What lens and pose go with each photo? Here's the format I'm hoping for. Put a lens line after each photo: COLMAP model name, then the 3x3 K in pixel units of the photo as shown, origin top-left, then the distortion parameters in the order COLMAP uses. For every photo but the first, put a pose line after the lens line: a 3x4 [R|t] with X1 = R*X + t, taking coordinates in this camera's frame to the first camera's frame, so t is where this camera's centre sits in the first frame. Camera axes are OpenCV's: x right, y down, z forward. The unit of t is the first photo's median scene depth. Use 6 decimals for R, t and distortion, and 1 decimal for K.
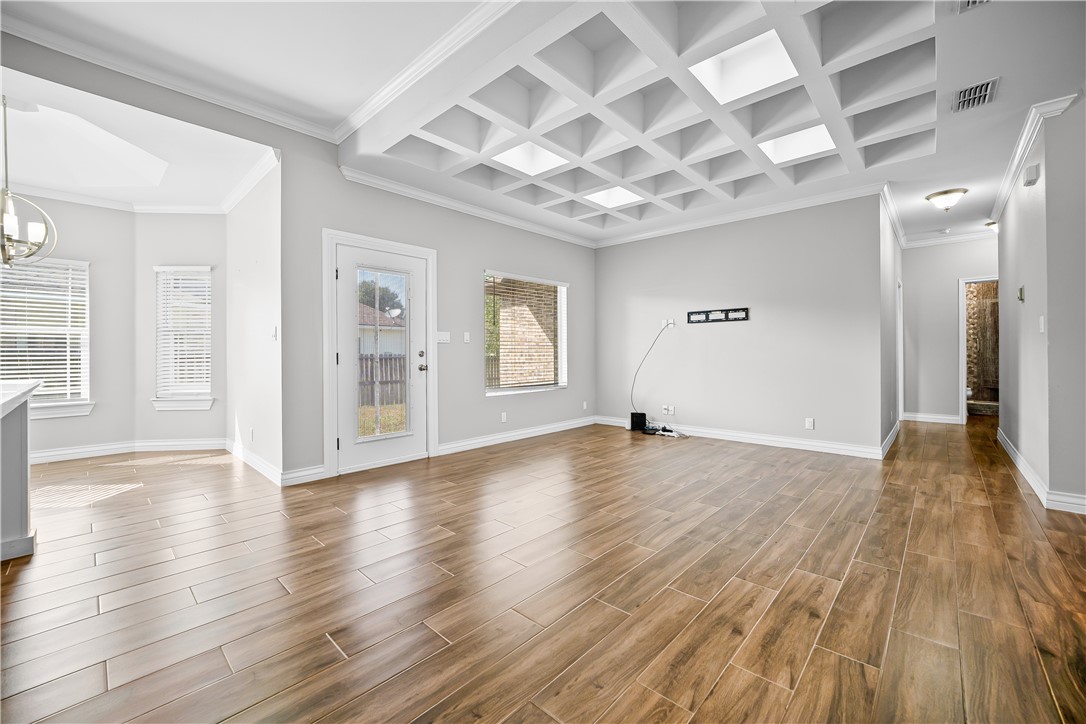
lens RADIAL K [[435.3, 0, 543.5], [0, 435.3, 352.9], [0, 0, 1]] dist [-0.023986, 0.005741]
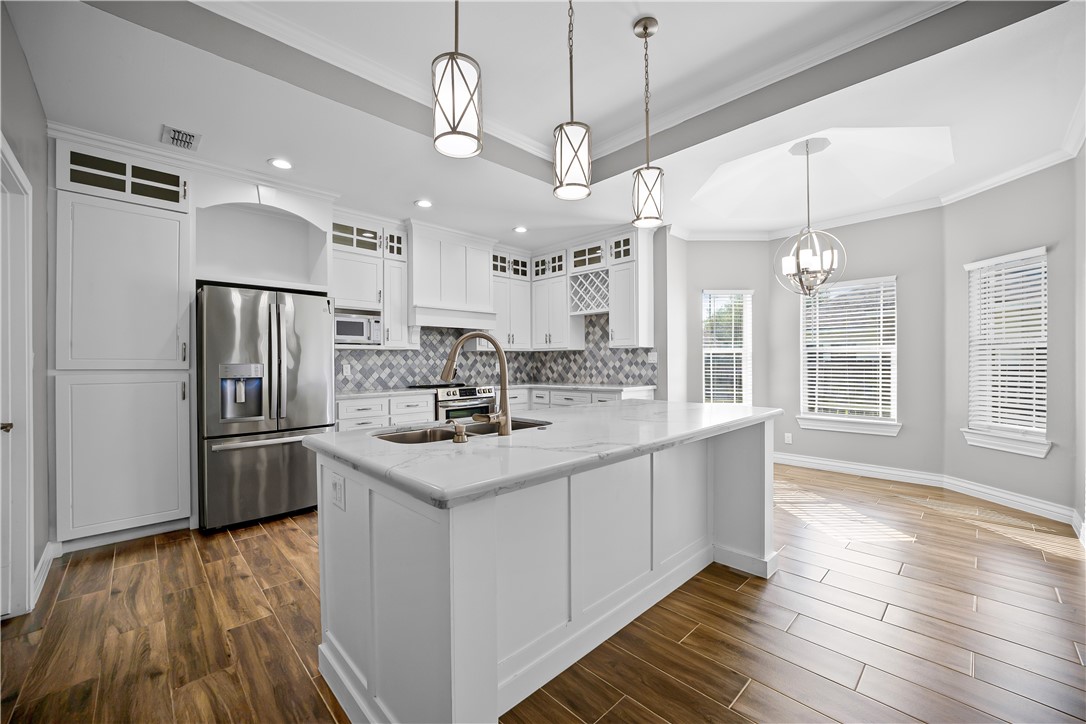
lens RADIAL K [[433.8, 0, 544.6], [0, 433.8, 363.8], [0, 0, 1]] dist [-0.023728, 0.007693]
pose [[-0.051447, 0.007188, -0.998650, -0.071655], [0.005943, 0.999959, 0.006892, -0.028498], [0.998658, -0.005581, -0.051488, 0.264554]]
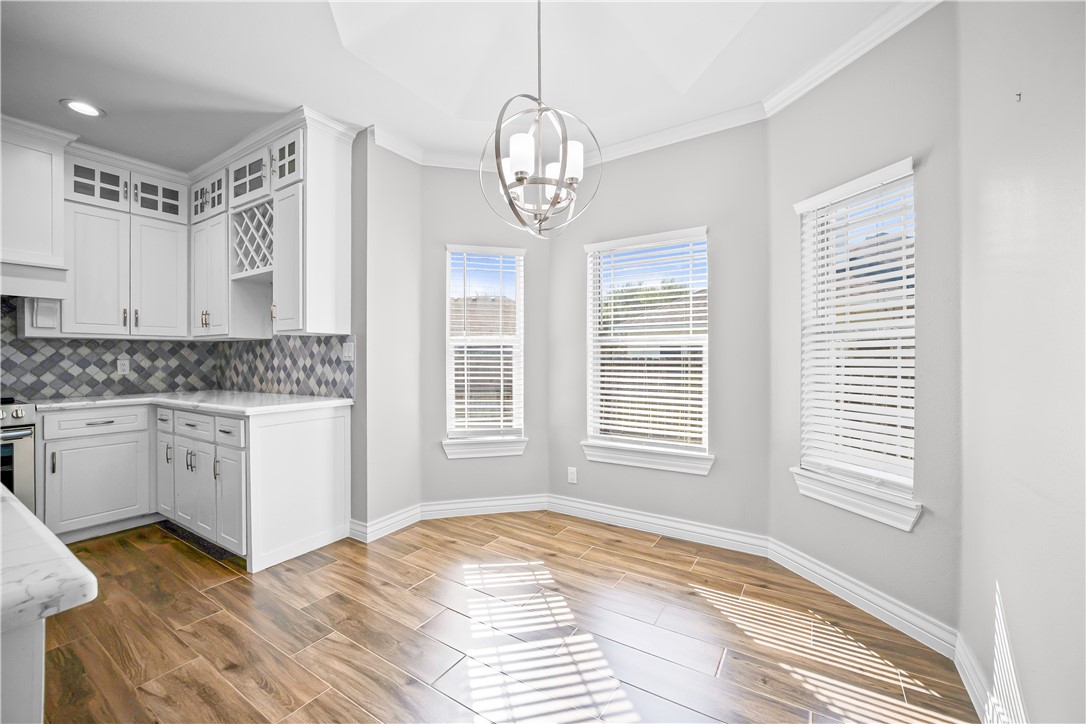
lens RADIAL K [[435.1, 0, 540.6], [0, 435.1, 358.9], [0, 0, 1]] dist [-0.023062, 0.005246]
pose [[0.180651, 0.006866, -0.983523, -0.493067], [0.001903, 0.999971, 0.007330, -0.028330], [0.983545, -0.003196, 0.180632, 0.646998]]
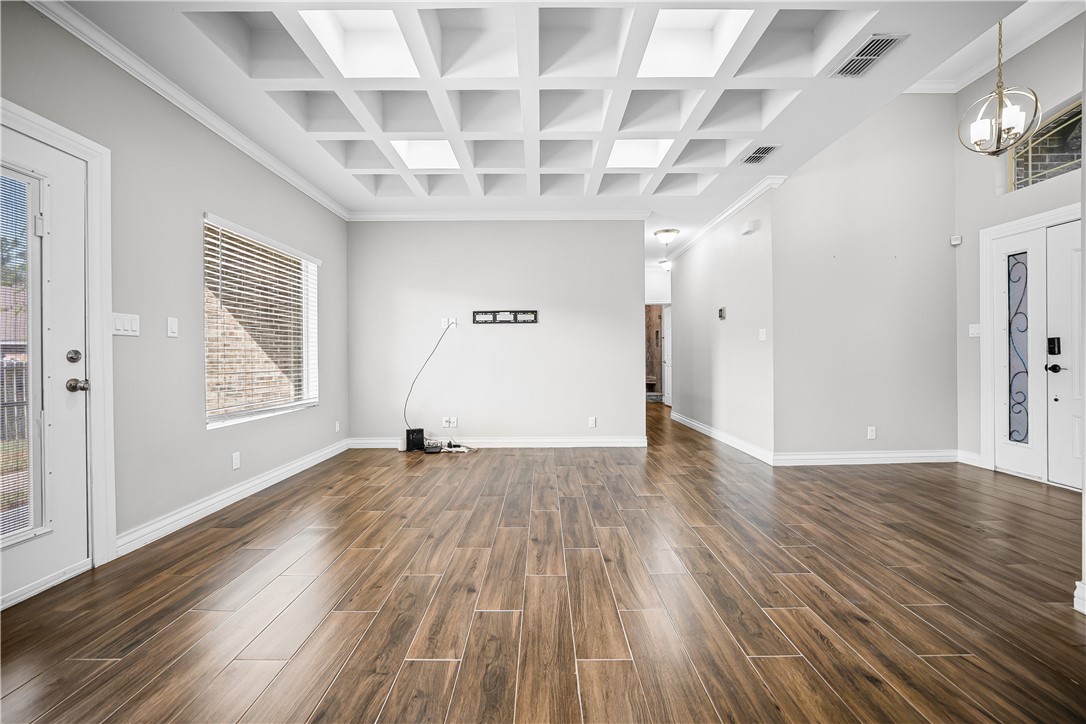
lens RADIAL K [[435.1, 0, 540.6], [0, 435.1, 358.9], [0, 0, 1]] dist [-0.023062, 0.005246]
pose [[0.735281, -0.002229, 0.677759, -0.217201], [0.002825, 0.999996, 0.000225, 0.006695], [-0.677757, 0.001749, 0.735284, 0.303284]]
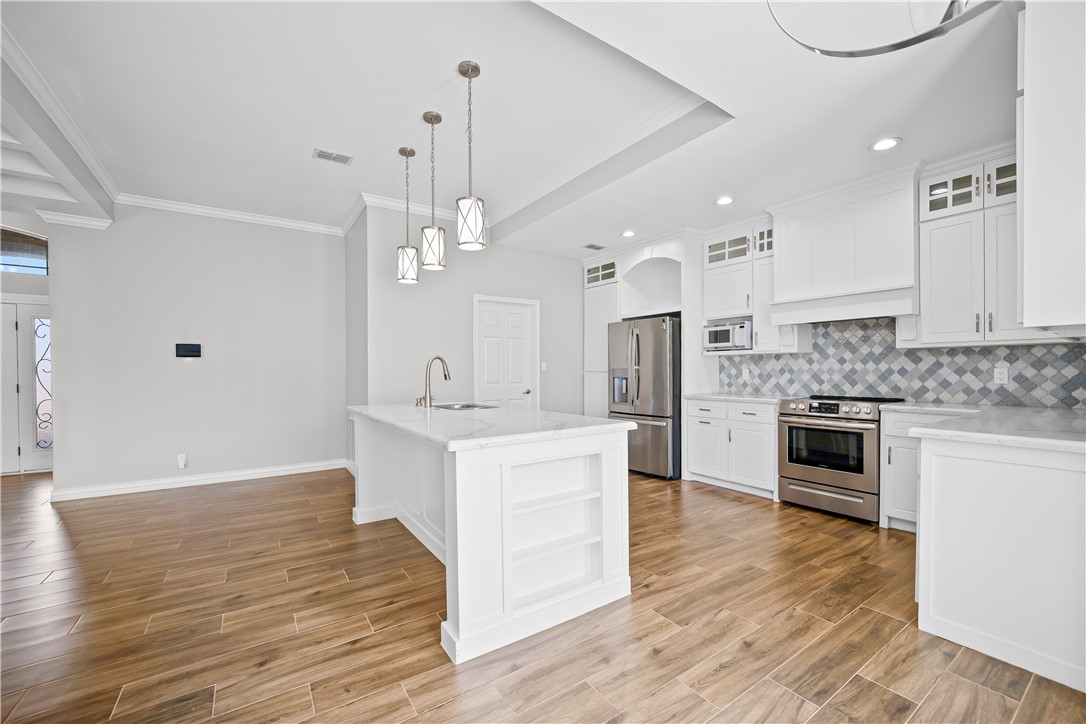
lens RADIAL K [[438.5, 0, 544.0], [0, 438.5, 371.0], [0, 0, 1]] dist [-0.012936, 0.000143]
pose [[-0.975316, 0.009060, 0.220627, -0.805026], [0.010563, 0.999928, 0.005630, -0.029149], [-0.220560, 0.007821, -0.975342, 0.902270]]
